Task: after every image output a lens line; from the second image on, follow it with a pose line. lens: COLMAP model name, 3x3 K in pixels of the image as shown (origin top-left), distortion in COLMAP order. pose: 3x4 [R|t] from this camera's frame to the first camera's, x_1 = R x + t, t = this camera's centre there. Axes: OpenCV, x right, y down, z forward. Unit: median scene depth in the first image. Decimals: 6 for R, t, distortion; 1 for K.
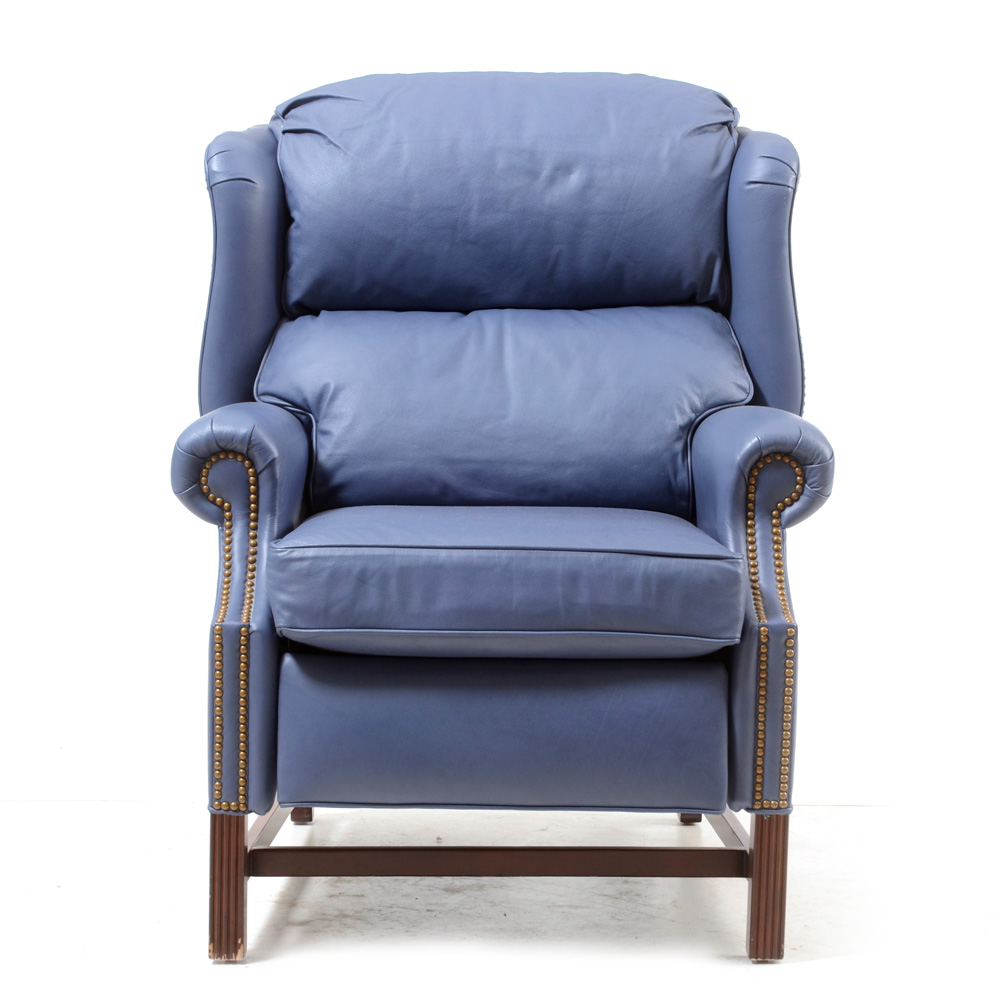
lens RADIAL K [[3876.7, 0, 500.3], [0, 3876.7, 498.3], [0, 0, 1]] dist [0.842839, 0.000000]
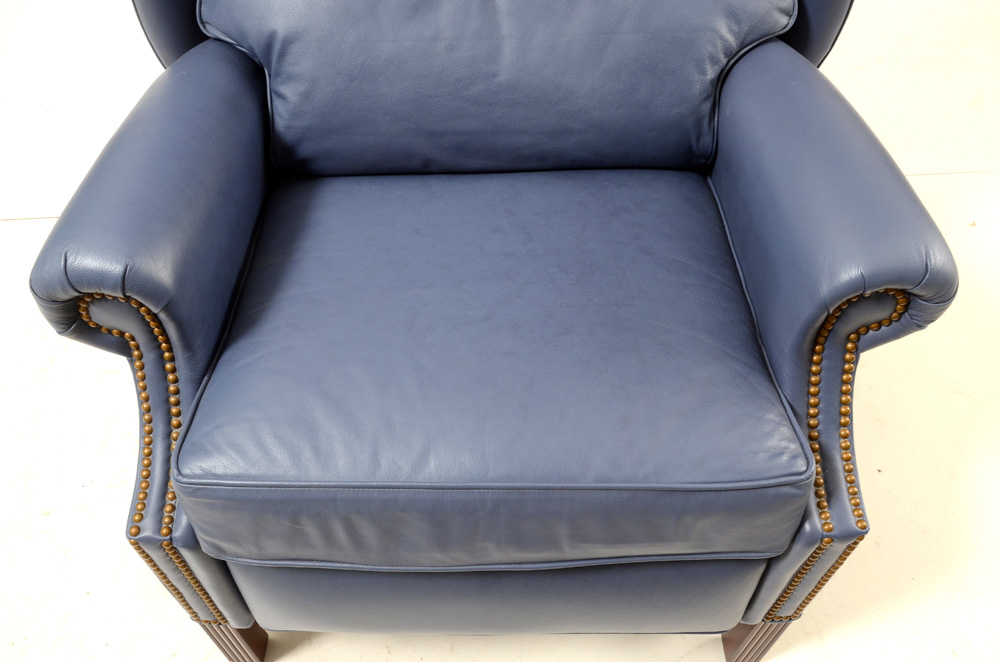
lens RADIAL K [[881.6, 0, 498.4], [0, 881.6, 331.3], [0, 0, 1]] dist [-0.062272, 0.016526]
pose [[0.999840, -0.004759, -0.017248, 0.004486], [0.015396, 0.720019, 0.693783, -0.109465], [0.009118, -0.693938, 0.719977, 0.832685]]
